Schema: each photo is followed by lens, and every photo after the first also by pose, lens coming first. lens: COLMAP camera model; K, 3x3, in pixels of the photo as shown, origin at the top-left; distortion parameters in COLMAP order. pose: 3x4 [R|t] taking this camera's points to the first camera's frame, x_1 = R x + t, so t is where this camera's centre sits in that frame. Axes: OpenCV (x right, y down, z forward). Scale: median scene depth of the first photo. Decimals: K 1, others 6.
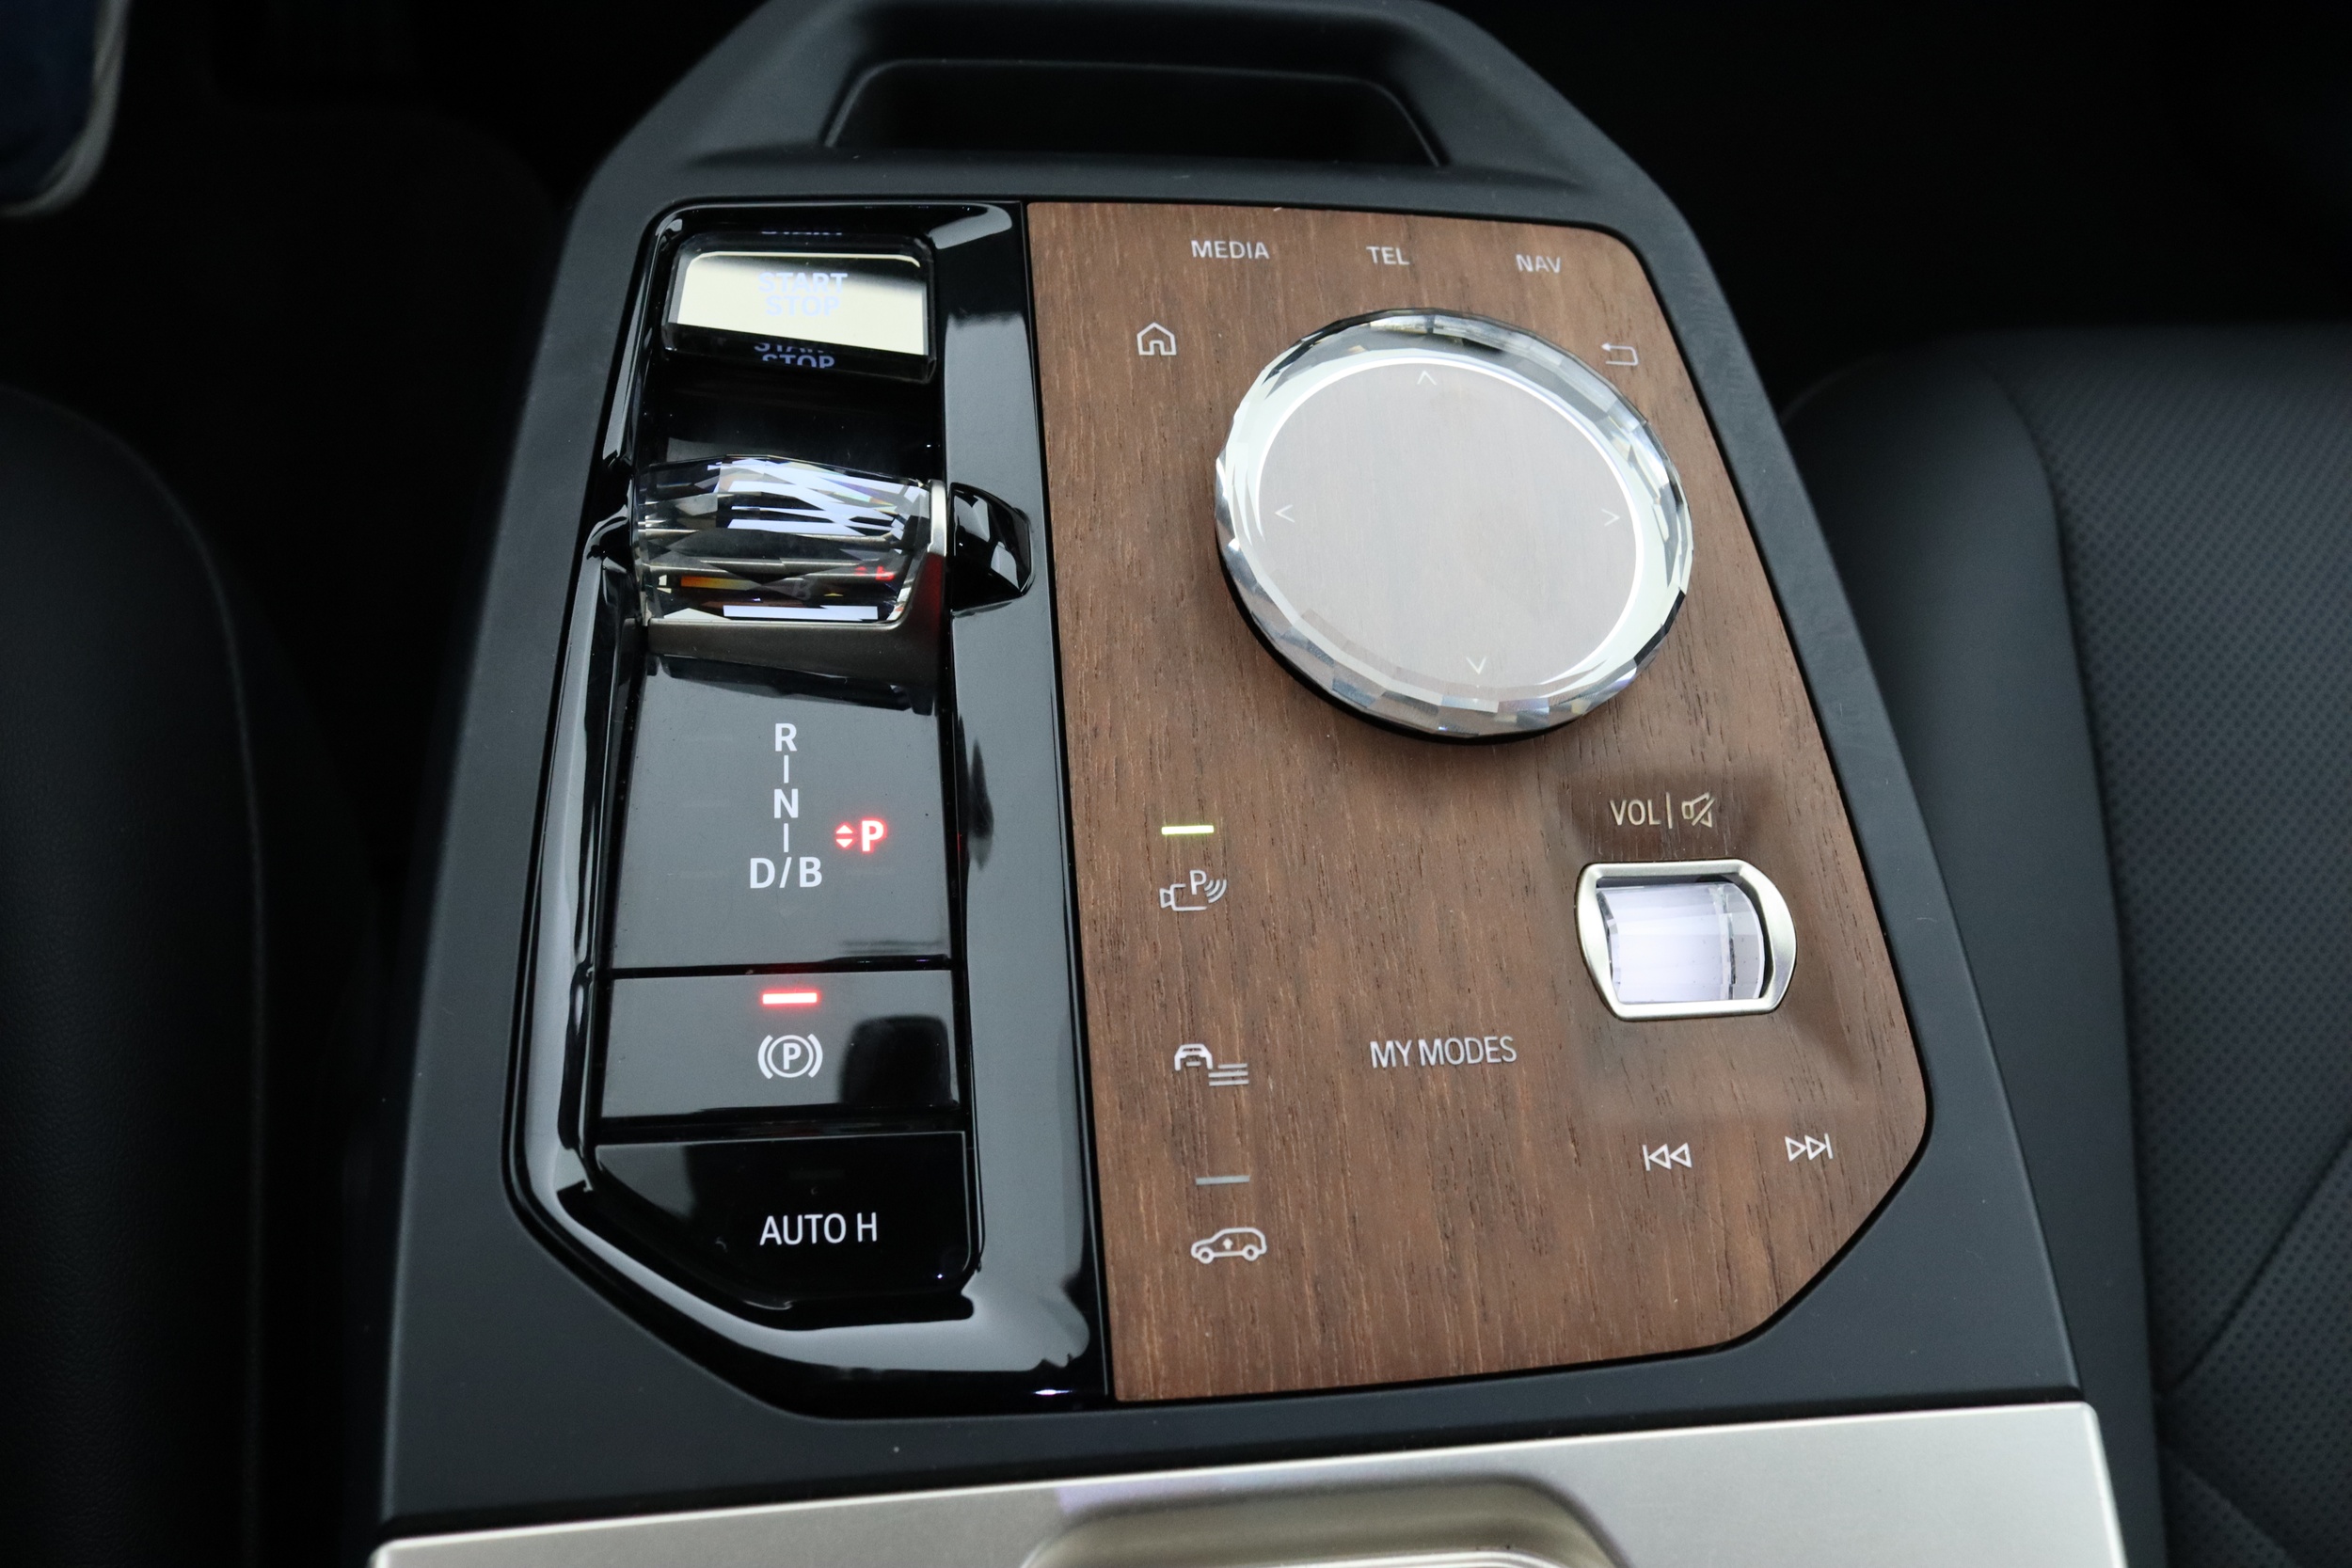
lens RADIAL K [[1874.1, 0, 1176.0], [0, 1874.1, 784.0], [0, 0, 1]] dist [-0.081984, 0.002240]
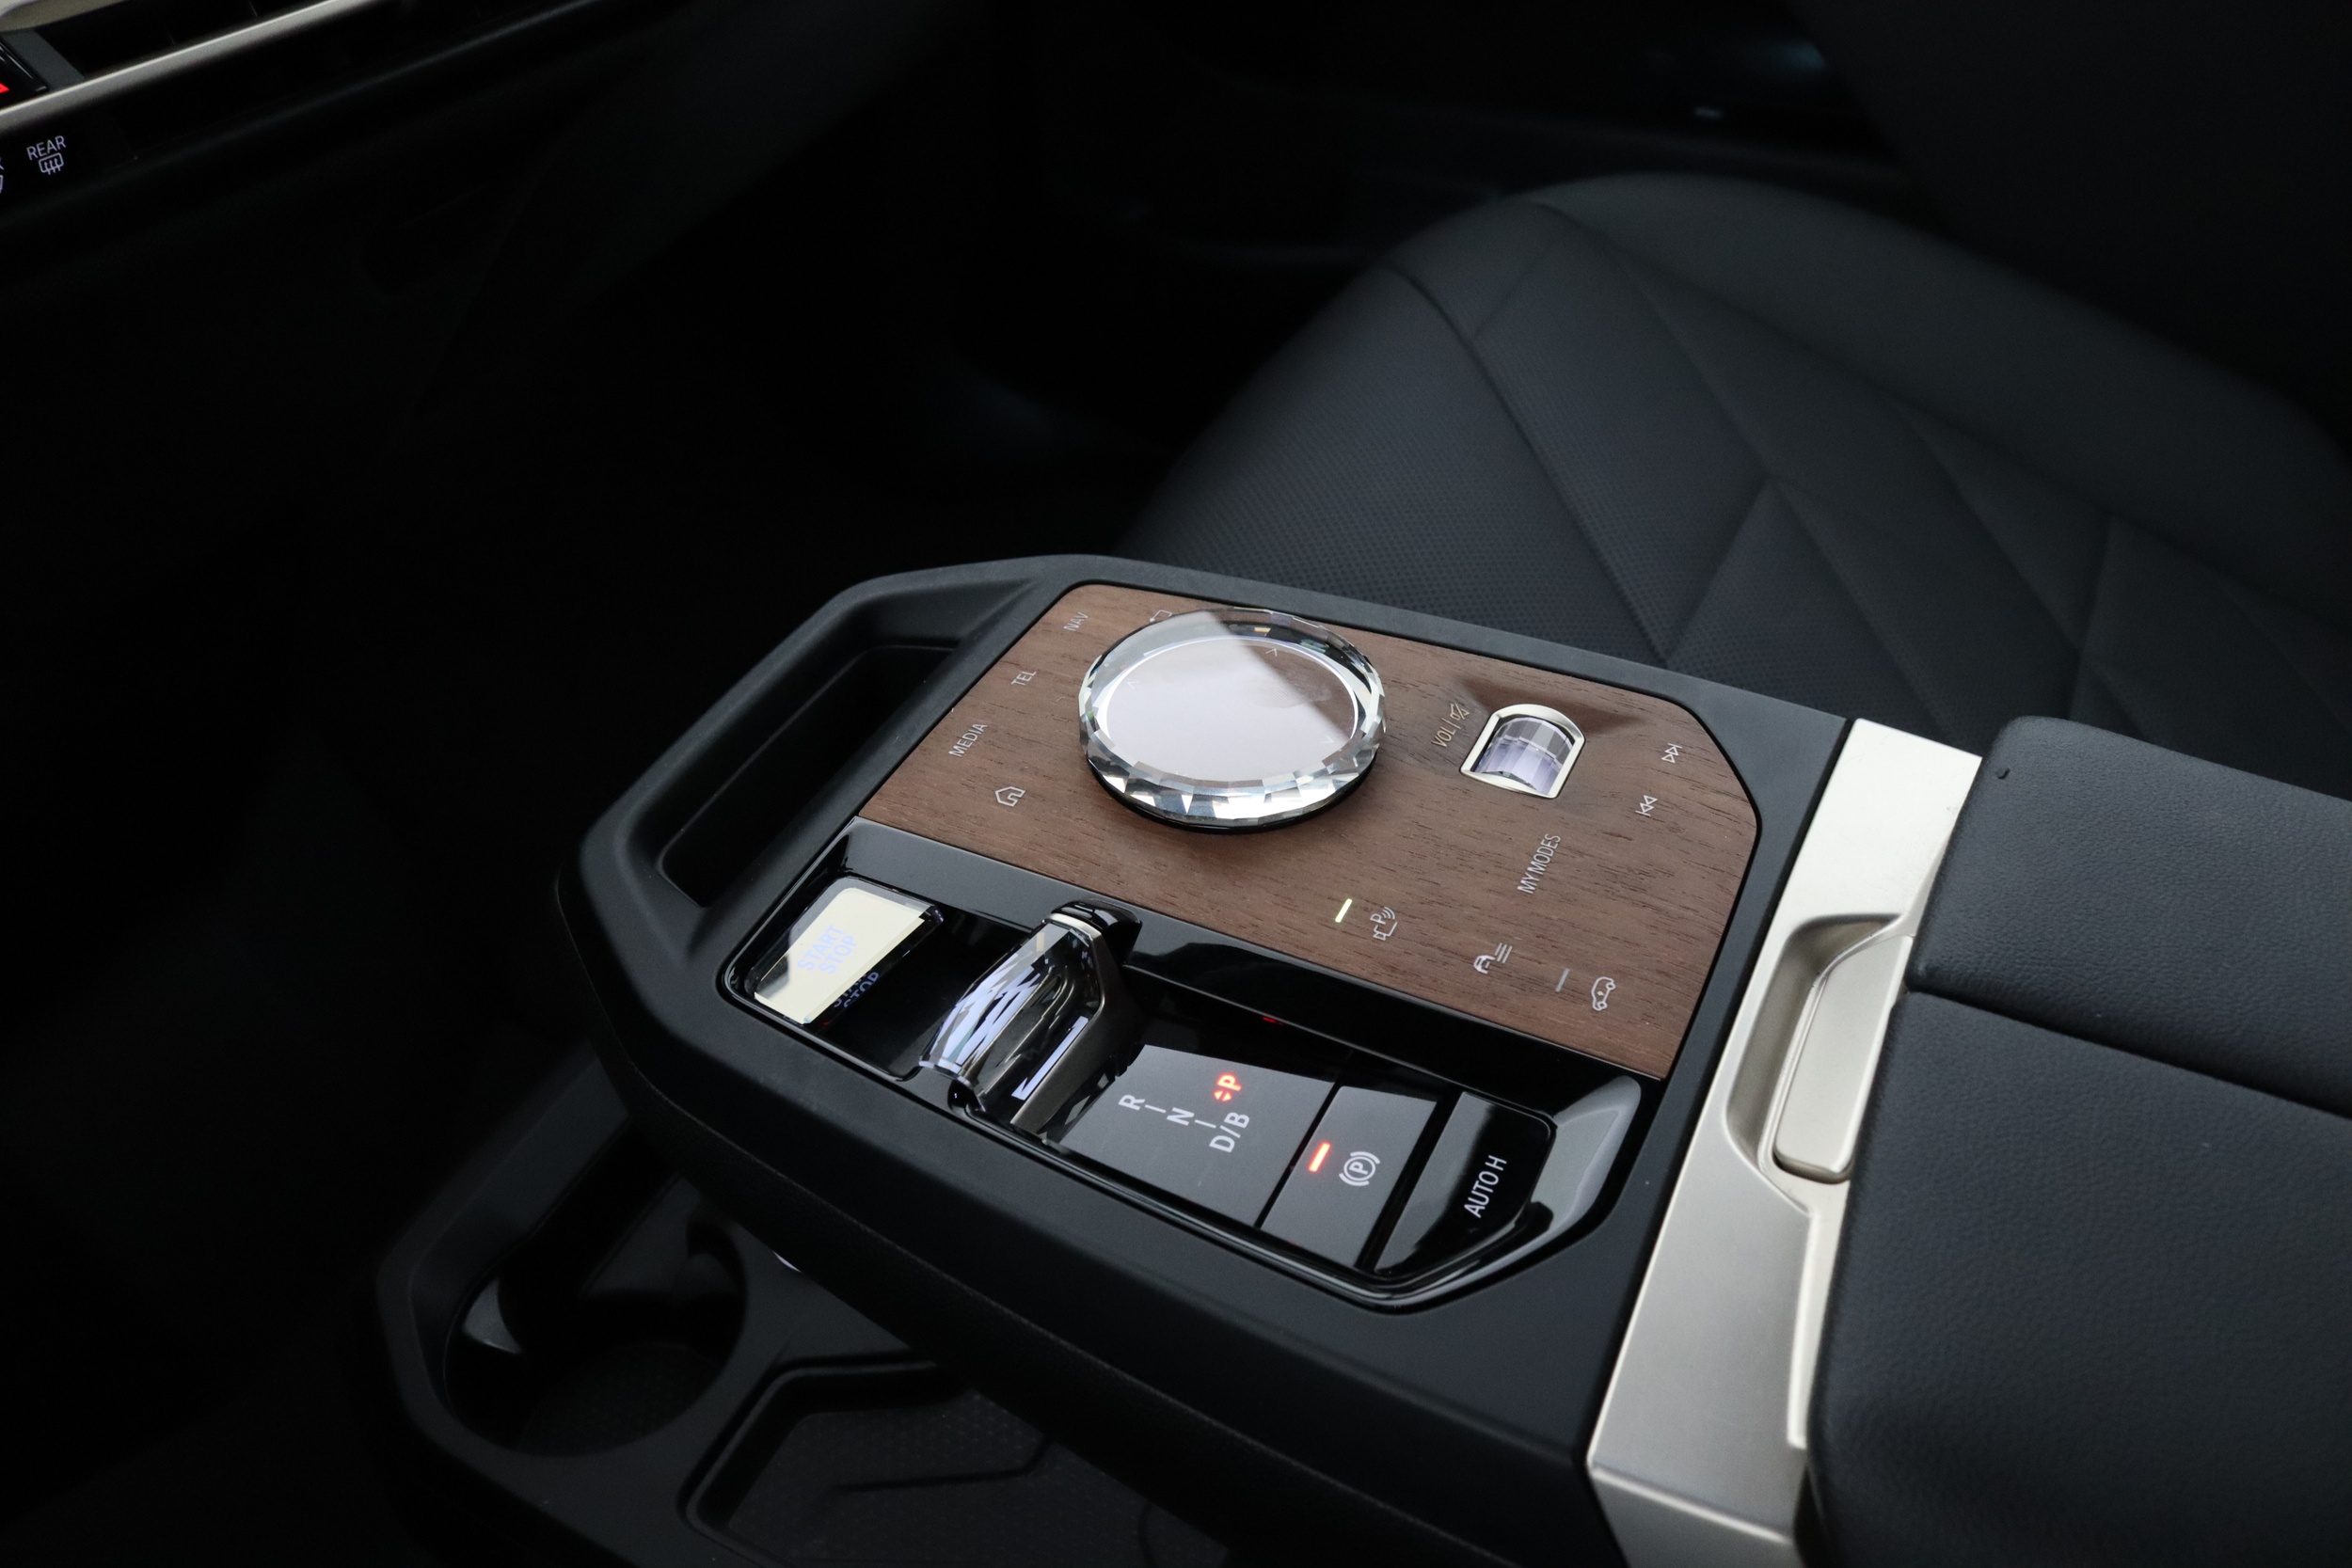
lens RADIAL K [[1874.1, 0, 1176.0], [0, 1874.1, 784.0], [0, 0, 1]] dist [-0.081984, 0.002240]
pose [[0.521620, -0.673395, 0.523881, -0.817781], [0.808952, 0.585492, -0.052871, -0.068052], [-0.271125, 0.451373, 0.850149, -0.335181]]
